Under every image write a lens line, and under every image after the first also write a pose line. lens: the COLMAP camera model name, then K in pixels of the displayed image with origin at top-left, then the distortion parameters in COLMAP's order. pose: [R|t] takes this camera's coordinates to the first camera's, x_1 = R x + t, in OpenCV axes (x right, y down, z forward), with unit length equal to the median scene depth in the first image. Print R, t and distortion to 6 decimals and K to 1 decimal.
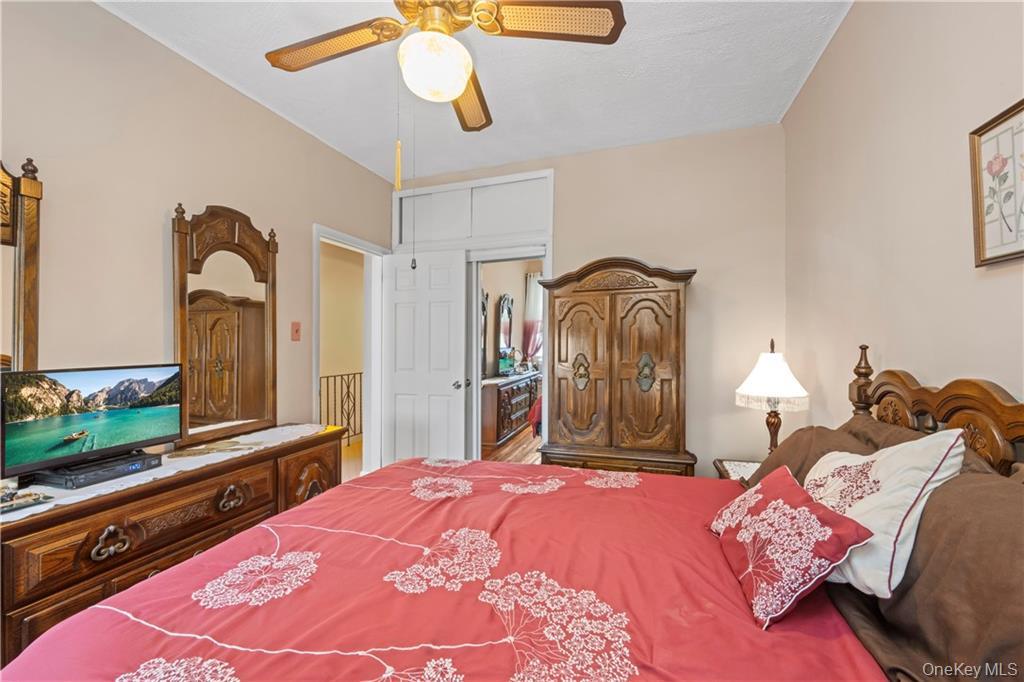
lens RADIAL K [[415.2, 0, 520.2], [0, 415.2, 341.1], [0, 0, 1]] dist [0.000376, -0.000289]
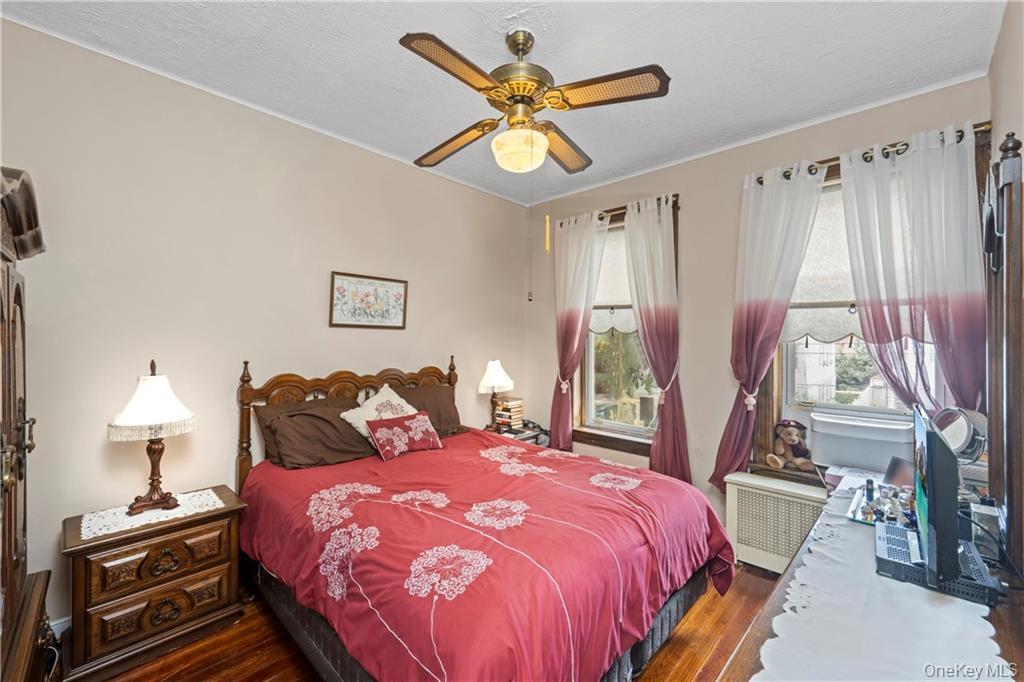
lens RADIAL K [[415.2, 0, 520.2], [0, 415.2, 341.1], [0, 0, 1]] dist [0.000376, -0.000289]
pose [[-0.906820, 0.000453, 0.421518, -0.681112], [0.001050, 0.999999, 0.001185, -0.062537], [-0.421517, 0.001517, -0.906819, 1.942692]]
